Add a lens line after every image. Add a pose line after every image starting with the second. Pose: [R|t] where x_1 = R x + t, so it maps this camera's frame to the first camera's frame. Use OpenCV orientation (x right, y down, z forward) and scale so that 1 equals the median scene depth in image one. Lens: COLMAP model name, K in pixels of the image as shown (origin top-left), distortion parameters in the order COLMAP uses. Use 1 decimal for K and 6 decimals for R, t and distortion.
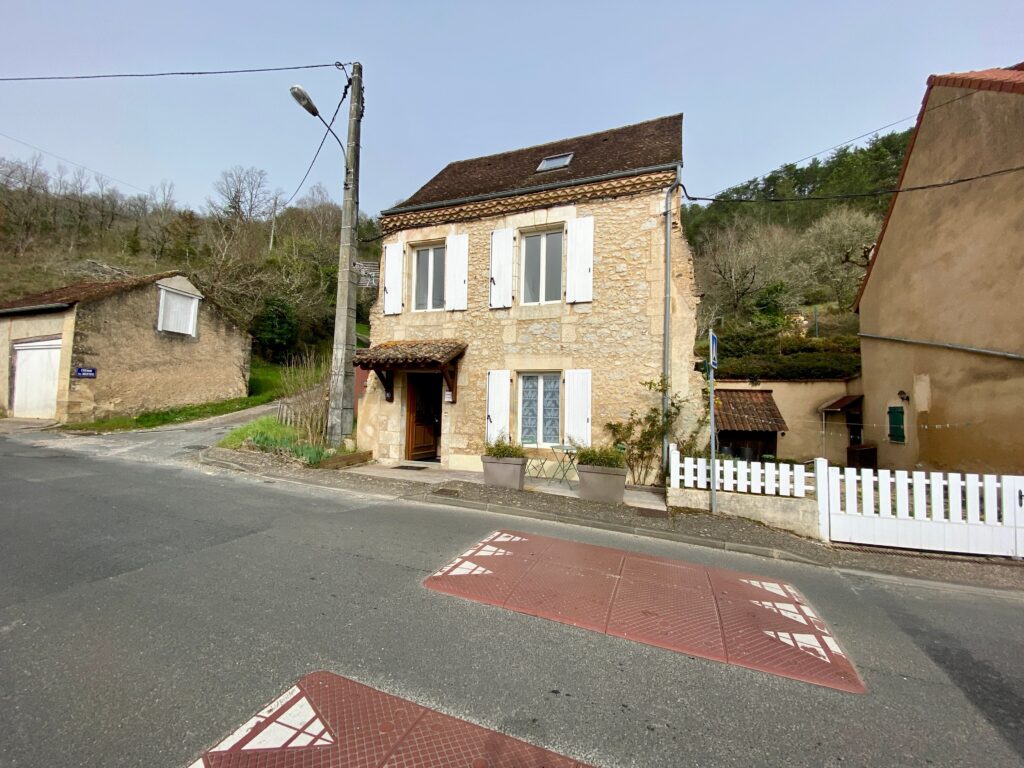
lens RADIAL K [[410.4, 0, 510.0], [0, 410.4, 378.9], [0, 0, 1]] dist [0.029765, -0.024865]
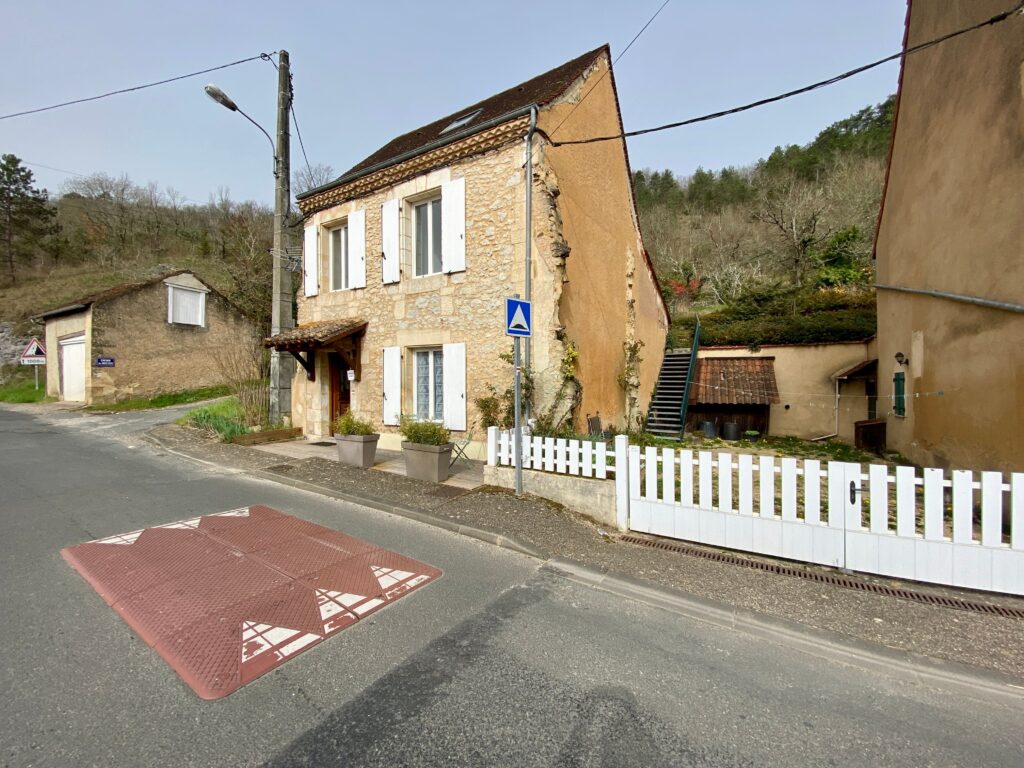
lens RADIAL K [[410.4, 0, 510.0], [0, 410.4, 378.9], [0, 0, 1]] dist [0.029765, -0.024865]
pose [[0.980933, -0.023948, -0.192864, 0.430933], [0.035087, 0.997895, 0.054547, 0.011213], [0.191151, -0.060274, 0.979708, 0.073097]]
